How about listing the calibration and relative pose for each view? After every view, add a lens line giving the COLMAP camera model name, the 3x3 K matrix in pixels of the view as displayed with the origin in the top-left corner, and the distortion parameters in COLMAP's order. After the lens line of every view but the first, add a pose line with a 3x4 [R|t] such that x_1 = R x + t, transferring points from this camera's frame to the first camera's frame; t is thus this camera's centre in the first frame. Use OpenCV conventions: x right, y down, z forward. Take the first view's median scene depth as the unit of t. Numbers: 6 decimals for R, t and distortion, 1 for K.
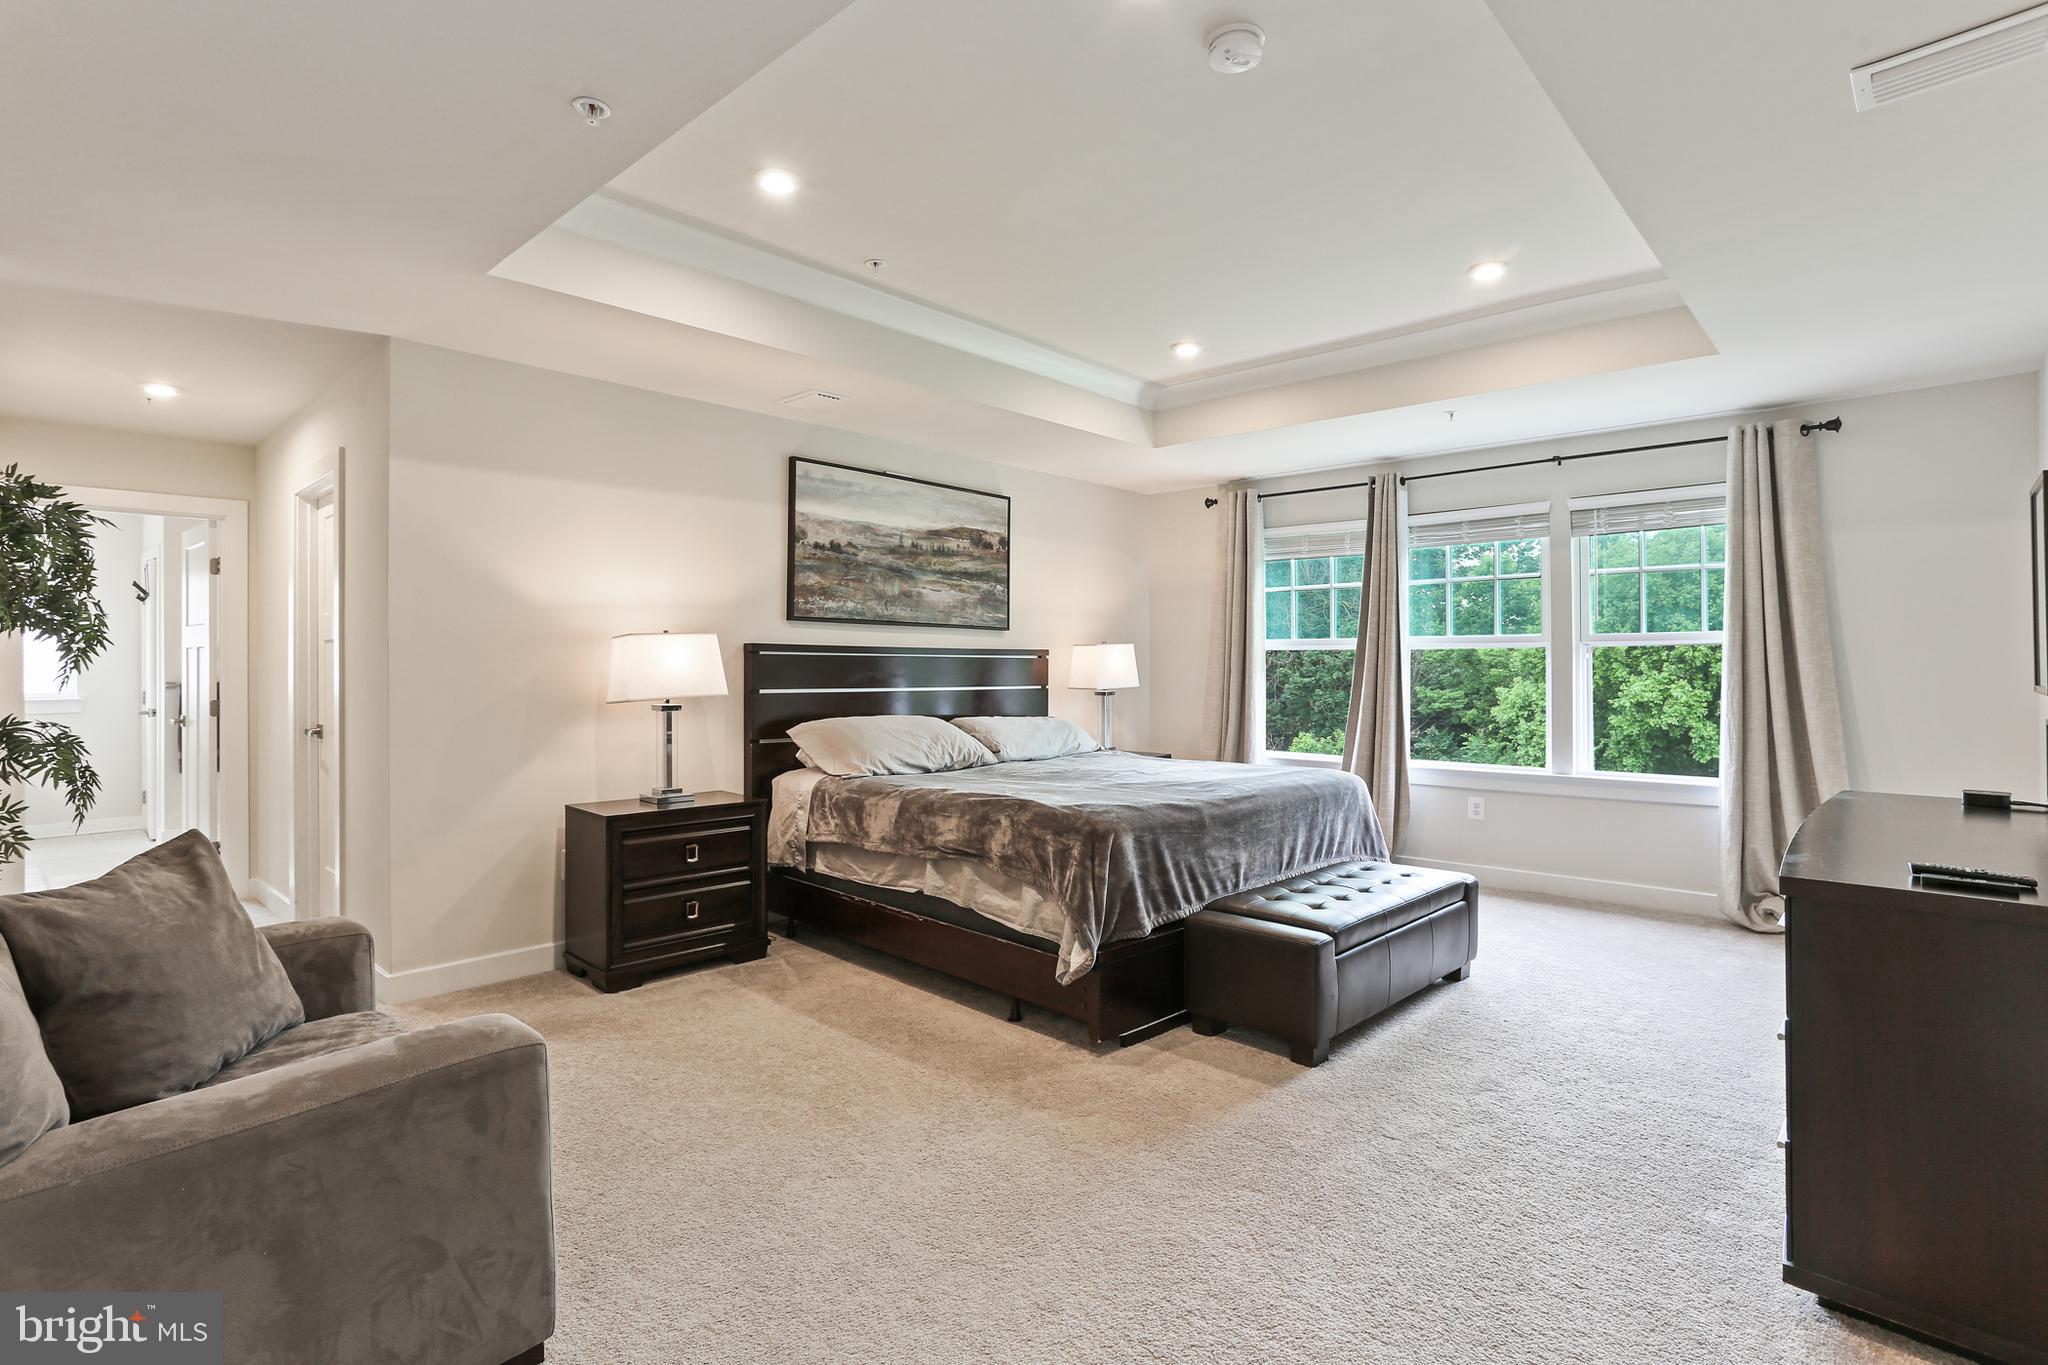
lens RADIAL K [[1010.0, 0, 1016.2], [0, 1010.0, 673.8], [0, 0, 1]] dist [0.005844, 0.001578]
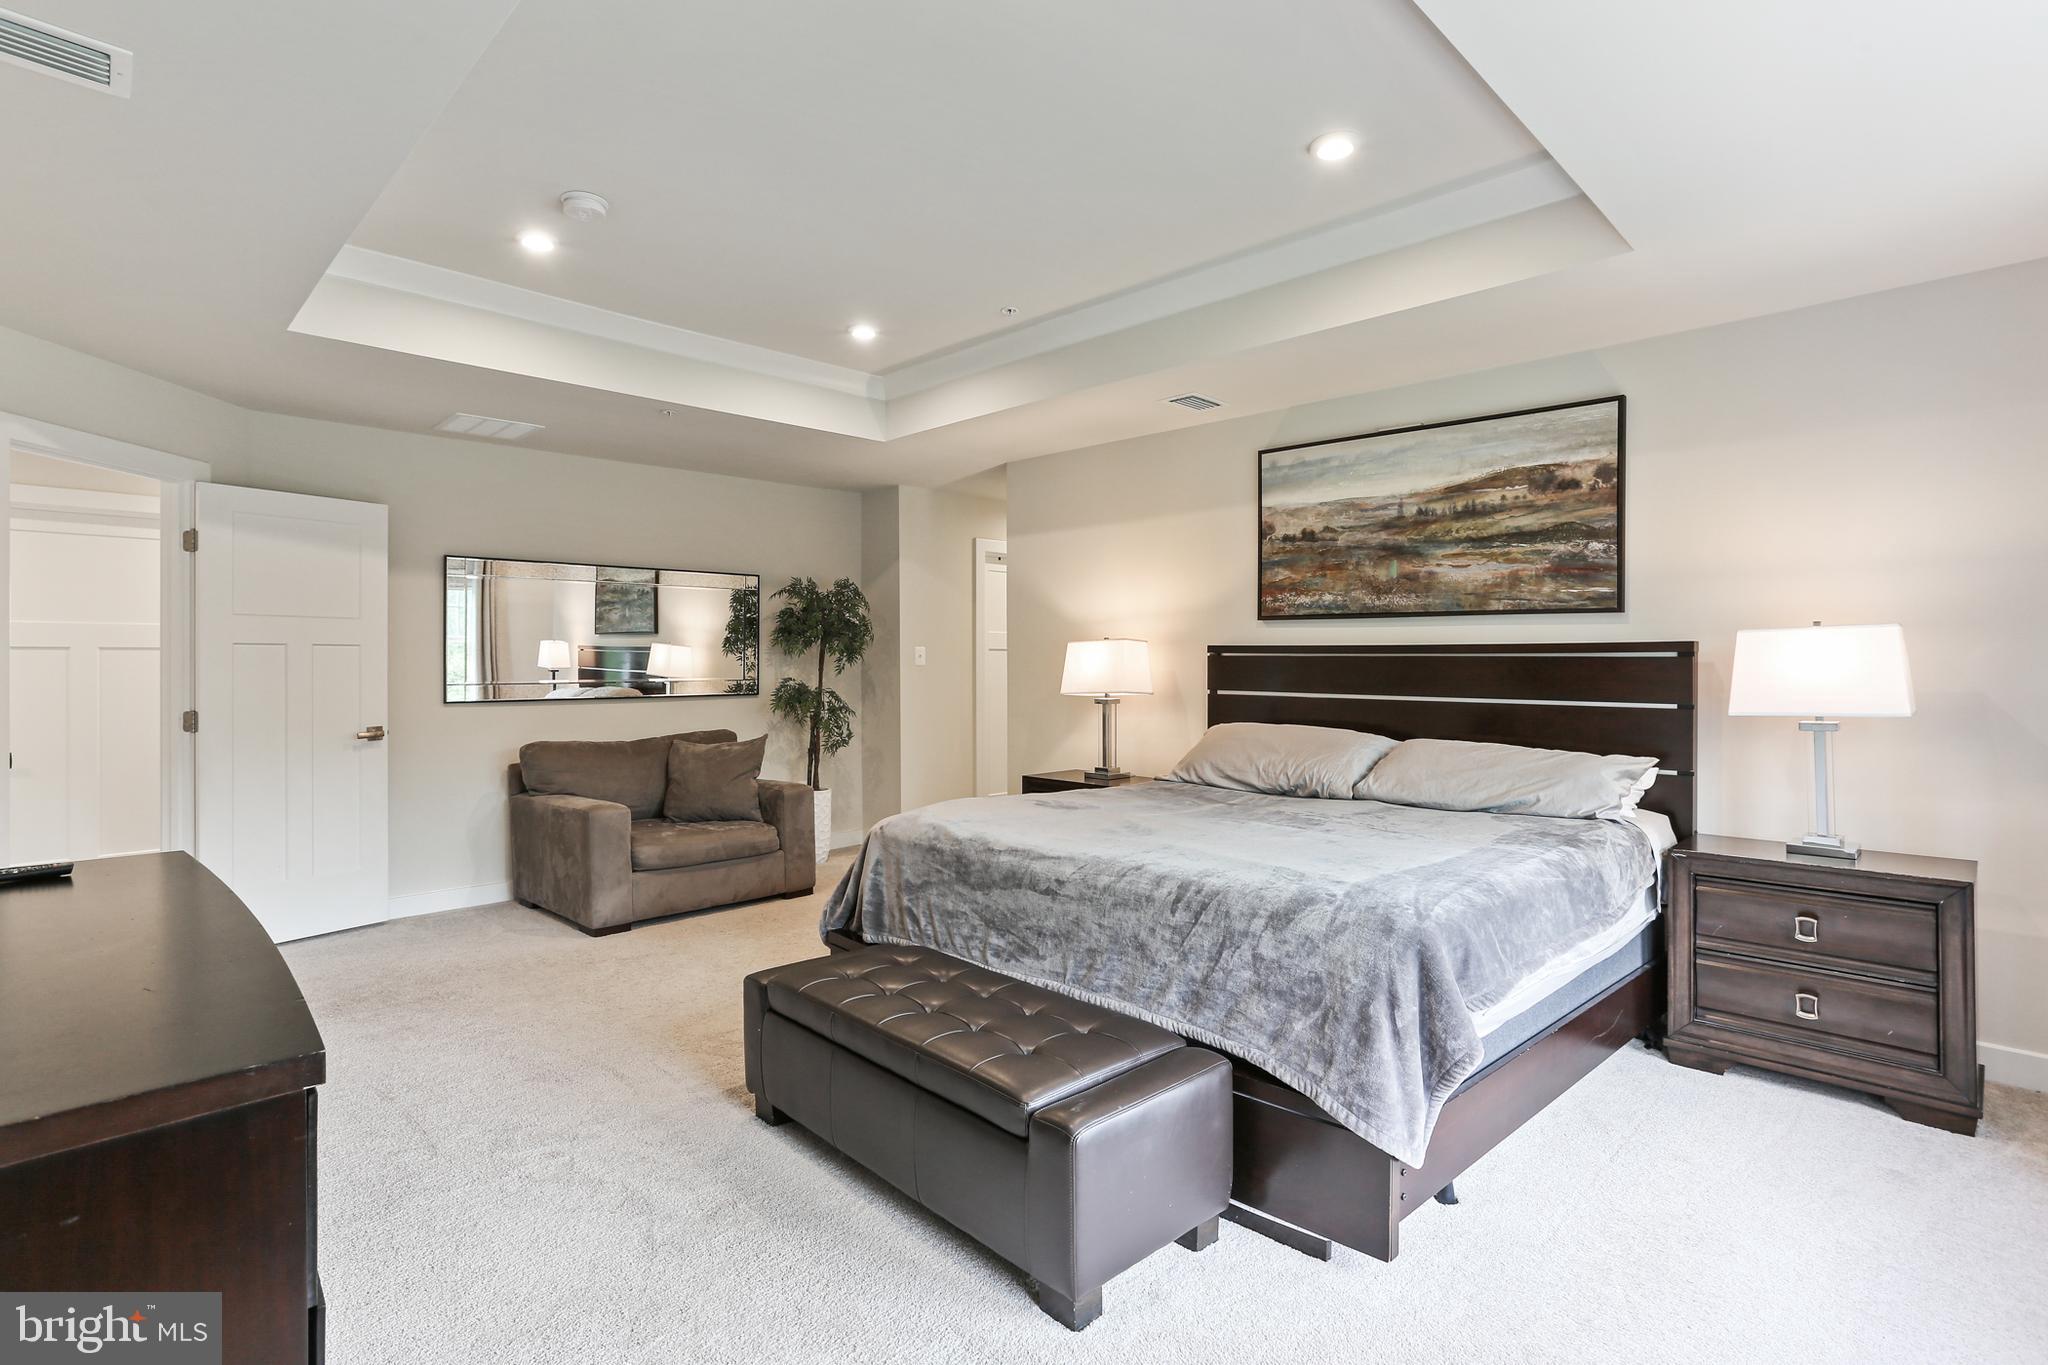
lens RADIAL K [[1010.0, 0, 1010.8], [0, 1010.0, 666.5], [0, 0, 1]] dist [0.005844, 0.001578]
pose [[-0.012534, 0.001102, -0.999921, 0.685627], [-0.014105, 0.999900, 0.001279, -0.006109], [0.999822, 0.014120, -0.012517, 0.709860]]
